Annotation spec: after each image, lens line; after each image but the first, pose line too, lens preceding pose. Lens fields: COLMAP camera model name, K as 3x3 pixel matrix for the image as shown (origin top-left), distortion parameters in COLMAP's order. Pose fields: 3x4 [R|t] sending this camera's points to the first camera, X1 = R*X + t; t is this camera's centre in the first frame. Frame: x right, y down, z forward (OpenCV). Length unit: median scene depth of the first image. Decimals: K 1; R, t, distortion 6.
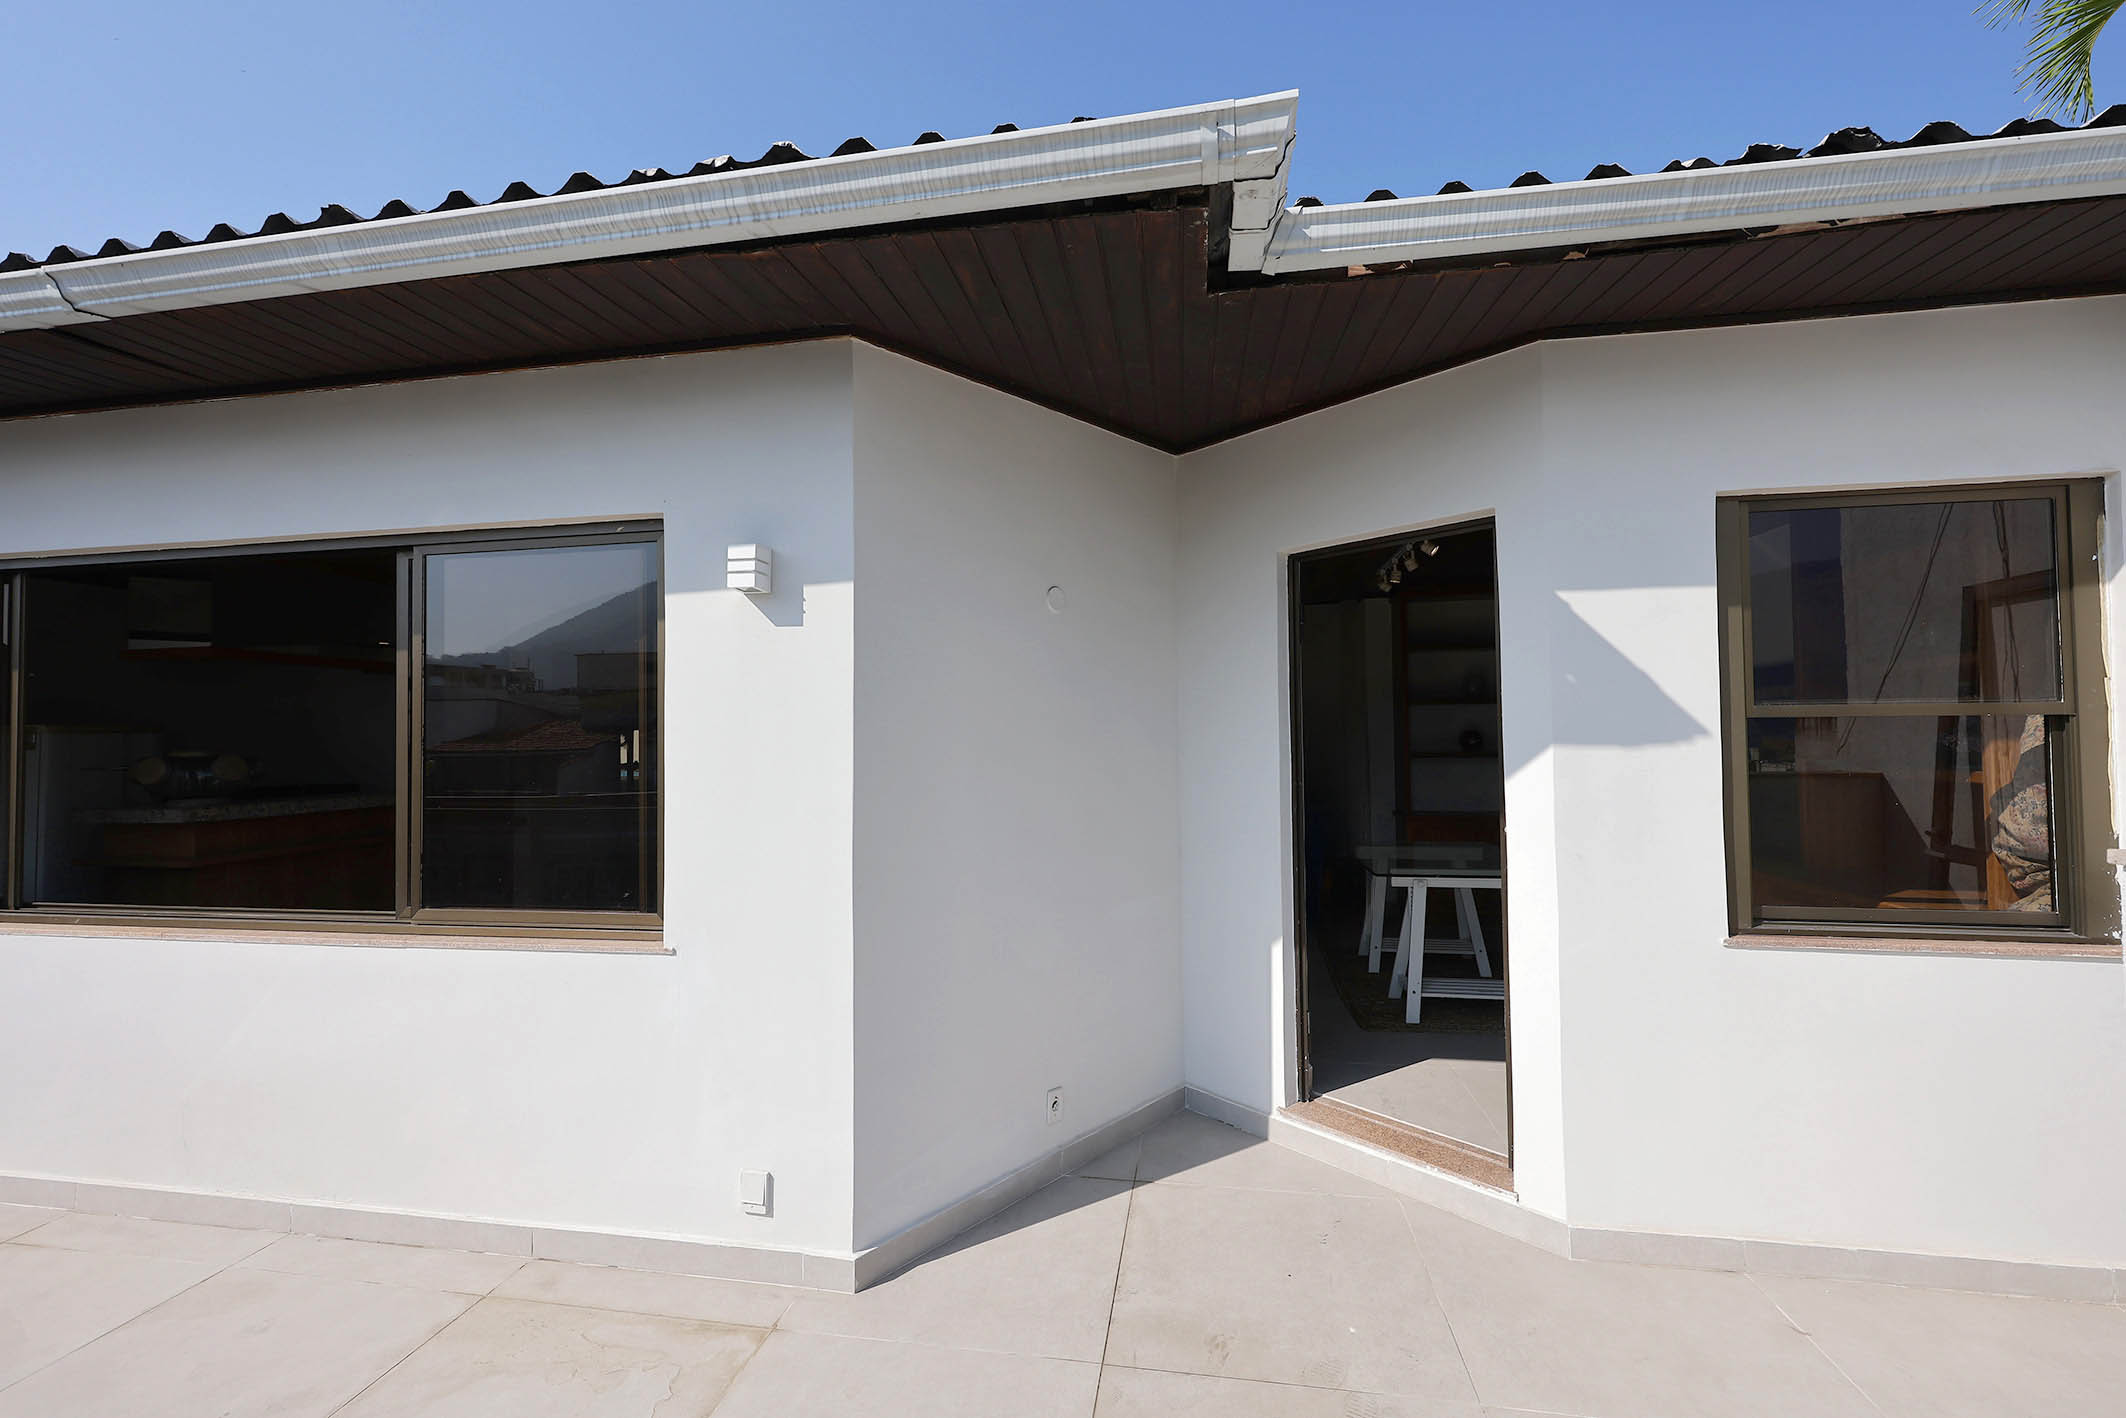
lens RADIAL K [[854.5, 0, 1064.6], [0, 854.5, 710.1], [0, 0, 1]] dist [0.000083, 0.000097]
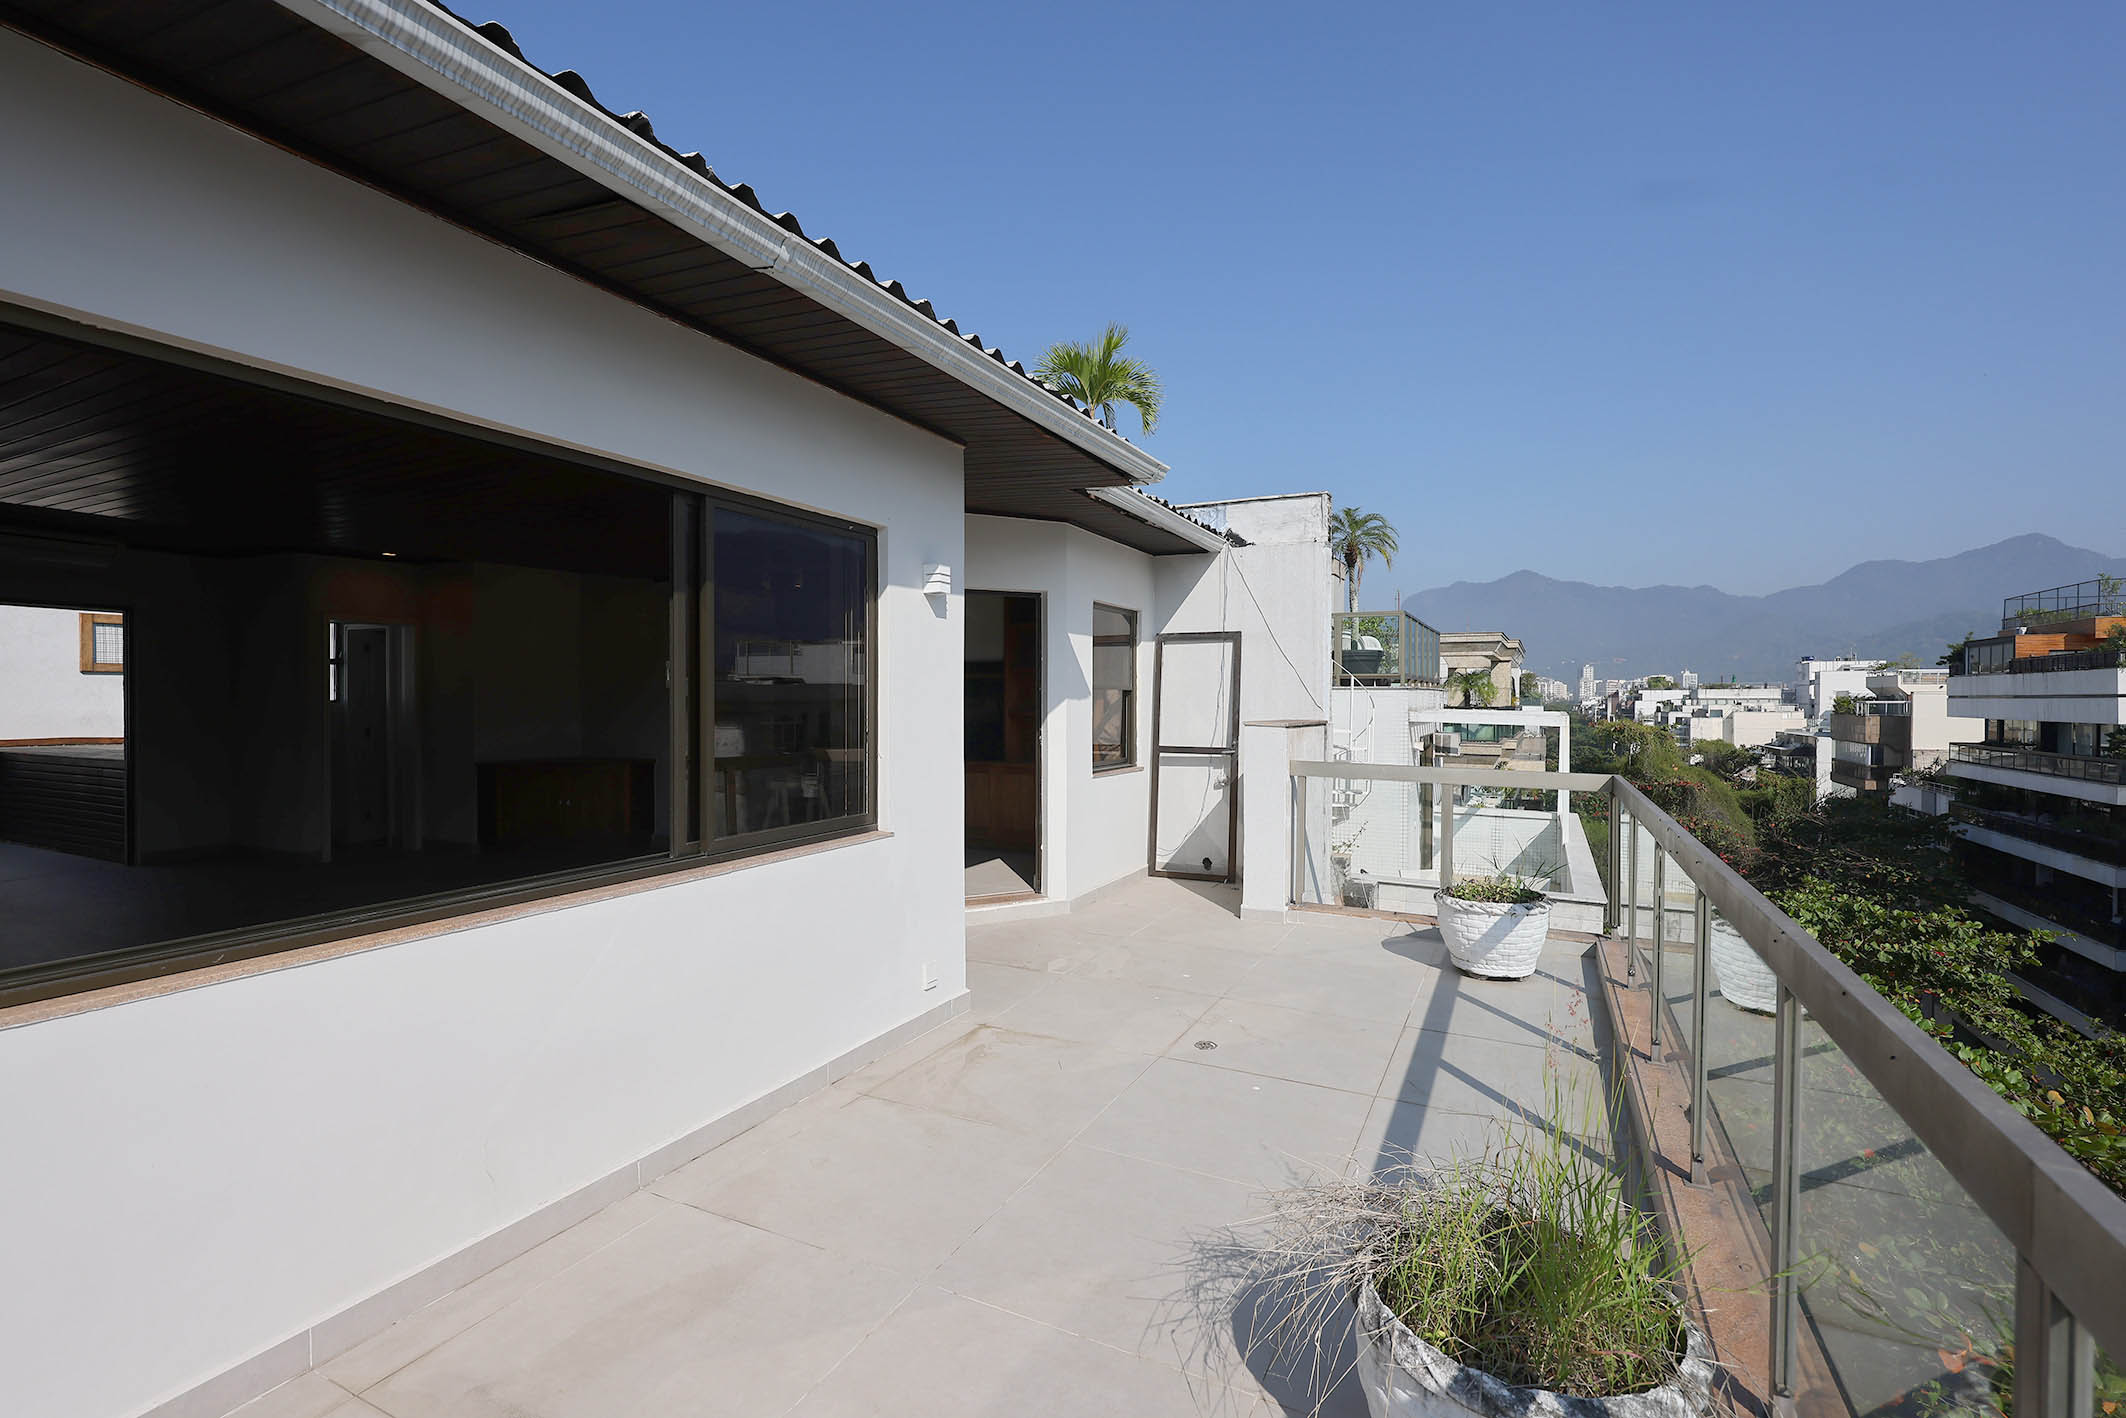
lens RADIAL K [[957.1, 0, 1060.8], [0, 957.1, 703.1], [0, 0, 1]] dist [0.003811, -0.001093]
pose [[0.287880, 0.006630, 0.957644, -1.921486], [-0.031731, 0.999493, 0.002619, 0.048136], [-0.957141, -0.031141, 0.287944, 0.265677]]
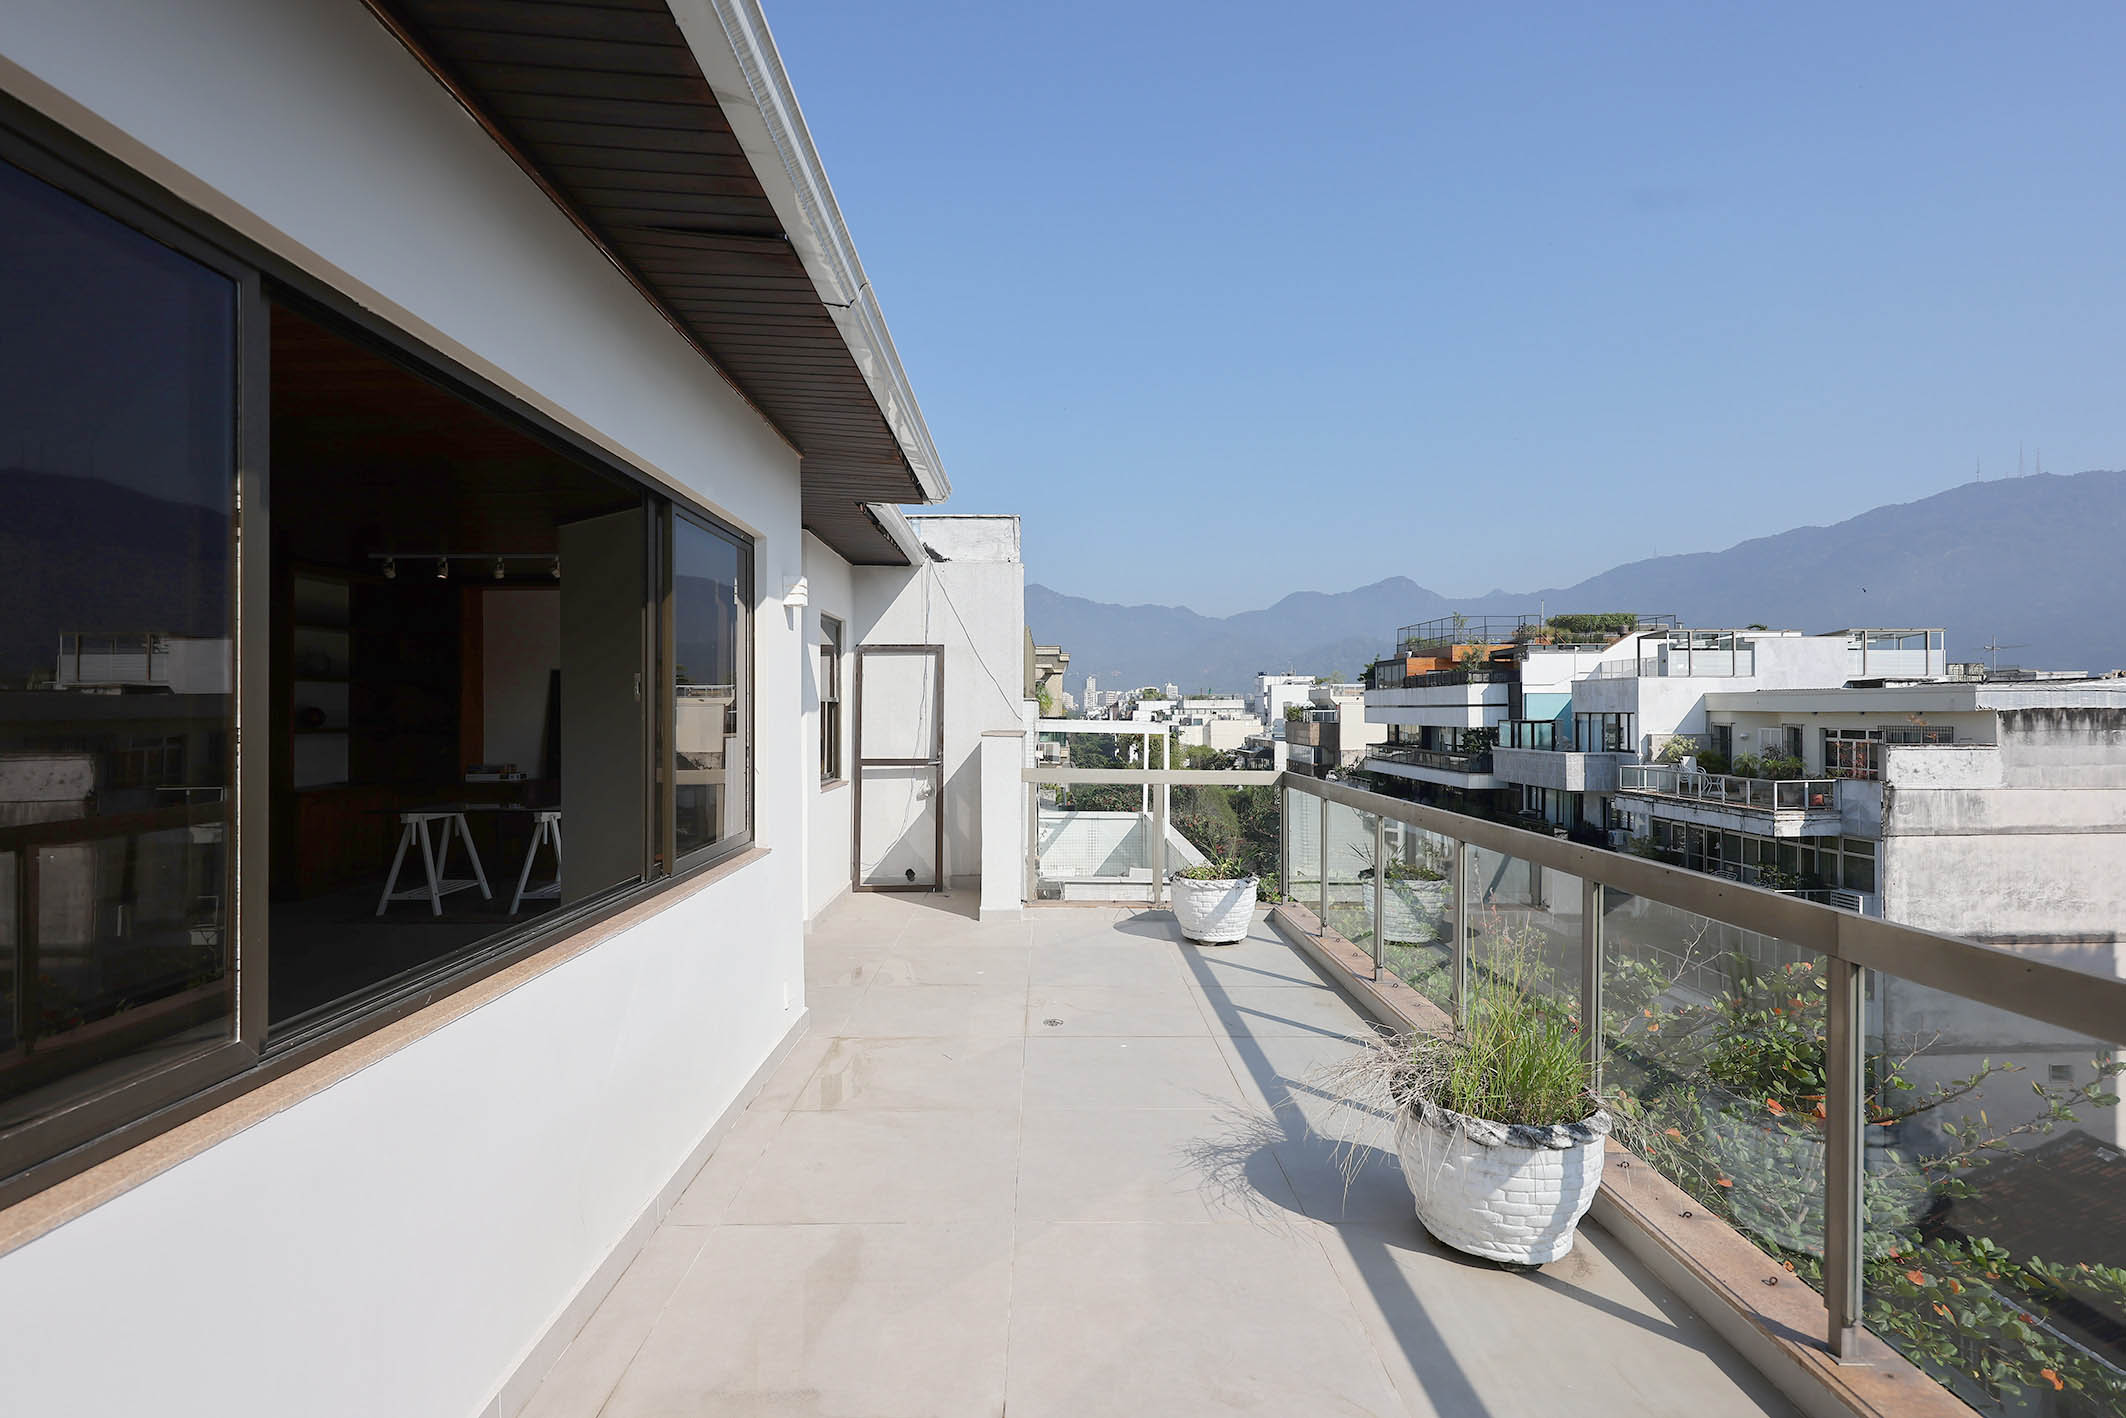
lens RADIAL K [[1038.1, 0, 1061.3], [0, 1038.1, 701.2], [0, 0, 1]] dist [0.001288, 0.002254]
pose [[-0.182839, 0.019411, 0.982951, -2.231527], [-0.023010, 0.999447, -0.024017, 0.066165], [-0.982874, -0.027009, -0.182291, 0.842500]]
